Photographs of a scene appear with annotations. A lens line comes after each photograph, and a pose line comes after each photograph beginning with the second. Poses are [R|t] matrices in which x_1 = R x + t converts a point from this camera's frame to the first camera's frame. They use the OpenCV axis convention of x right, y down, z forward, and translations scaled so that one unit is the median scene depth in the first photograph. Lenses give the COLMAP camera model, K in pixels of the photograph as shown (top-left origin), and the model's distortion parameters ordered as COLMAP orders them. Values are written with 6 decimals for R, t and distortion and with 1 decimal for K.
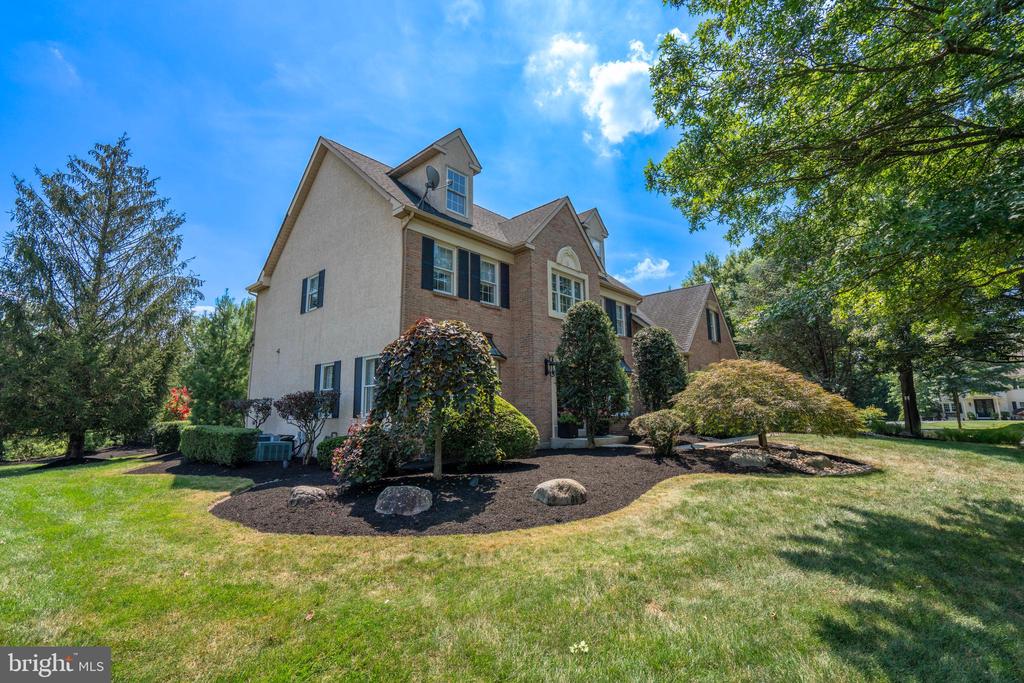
lens RADIAL K [[460.8, 0, 509.2], [0, 460.8, 339.3], [0, 0, 1]] dist [-0.004669, 0.000866]
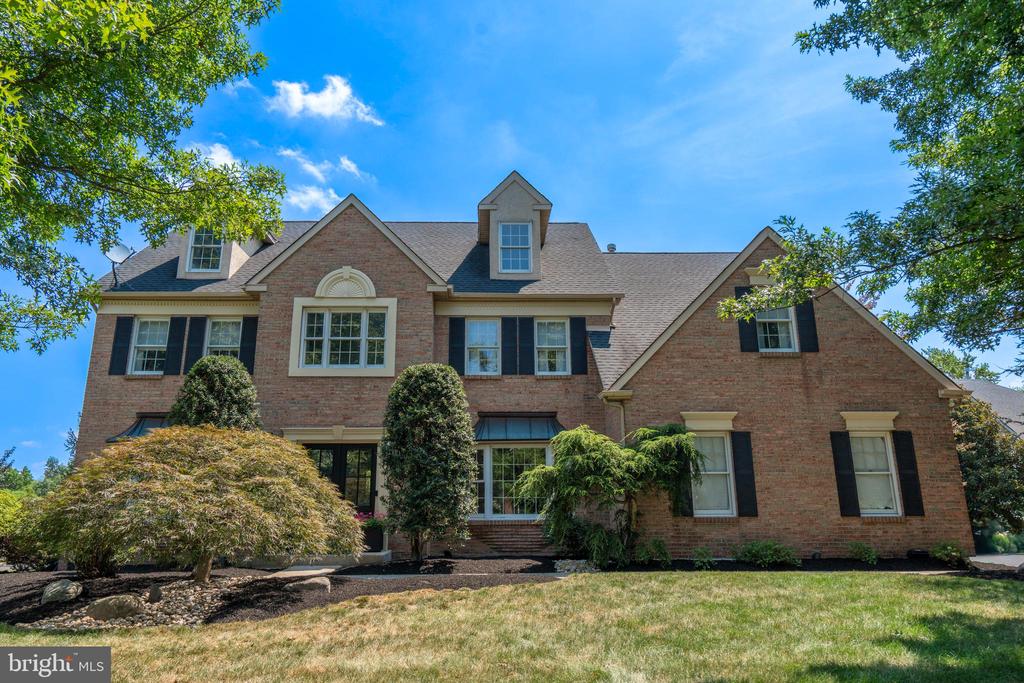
lens RADIAL K [[694.6, 0, 510.5], [0, 694.6, 341.3], [0, 0, 1]] dist [-0.001304, -0.000593]
pose [[0.682503, -0.166433, -0.711681, 1.966412], [0.111437, 0.986039, -0.123726, 0.121360], [0.722338, 0.005136, 0.691521, 0.907948]]
